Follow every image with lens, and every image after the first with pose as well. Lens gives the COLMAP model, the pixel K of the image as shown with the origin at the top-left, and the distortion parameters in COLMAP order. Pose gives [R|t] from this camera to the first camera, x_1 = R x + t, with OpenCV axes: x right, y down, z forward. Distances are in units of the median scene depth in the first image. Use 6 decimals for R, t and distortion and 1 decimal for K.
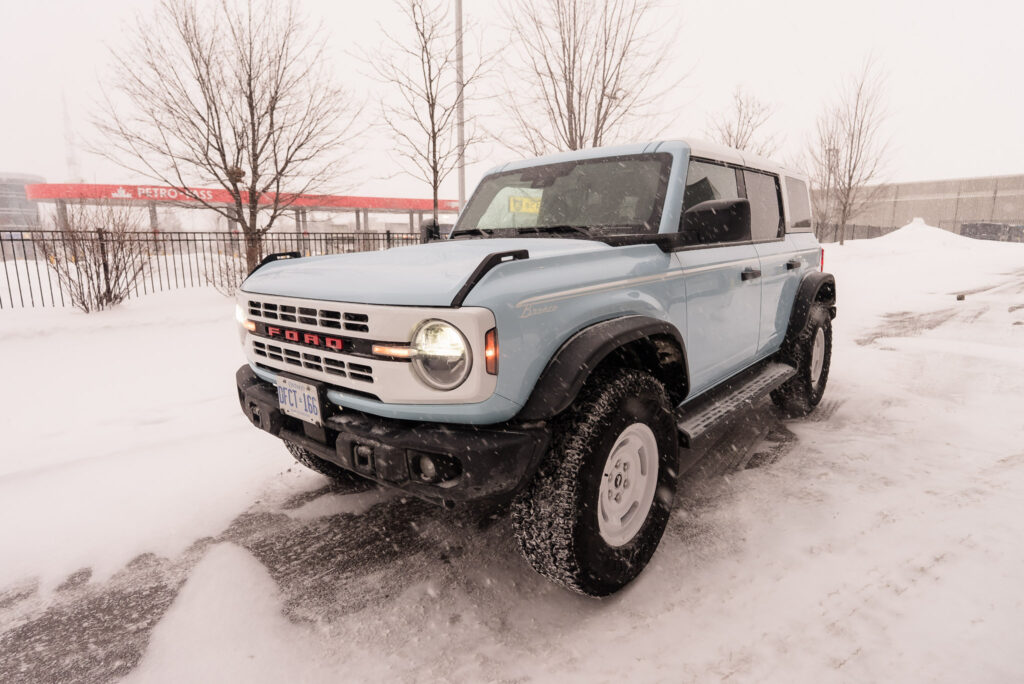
lens RADIAL K [[554.5, 0, 512.0], [0, 554.5, 342.0], [0, 0, 1]] dist [-0.001564, 0.000150]
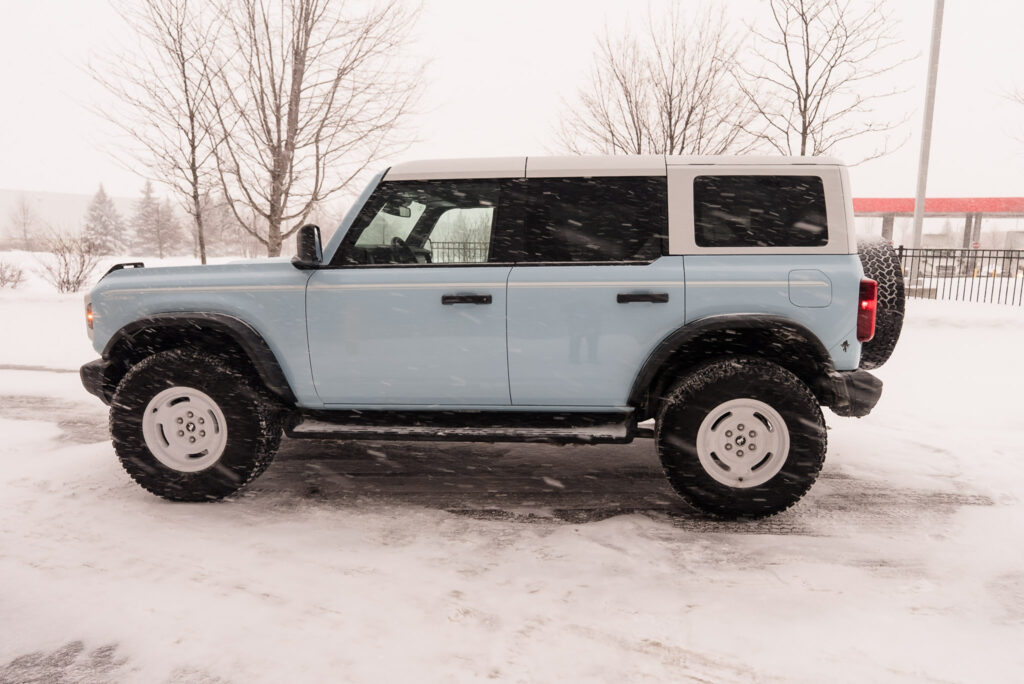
lens RADIAL K [[636.2, 0, 557.7], [0, 636.2, 345.6], [0, 0, 1]] dist [-0.001909, -0.000013]
pose [[0.599600, 0.127891, -0.790015, 1.321356], [-0.155835, 0.986911, 0.041491, -0.110122], [0.784981, 0.098233, 0.611682, 0.477359]]
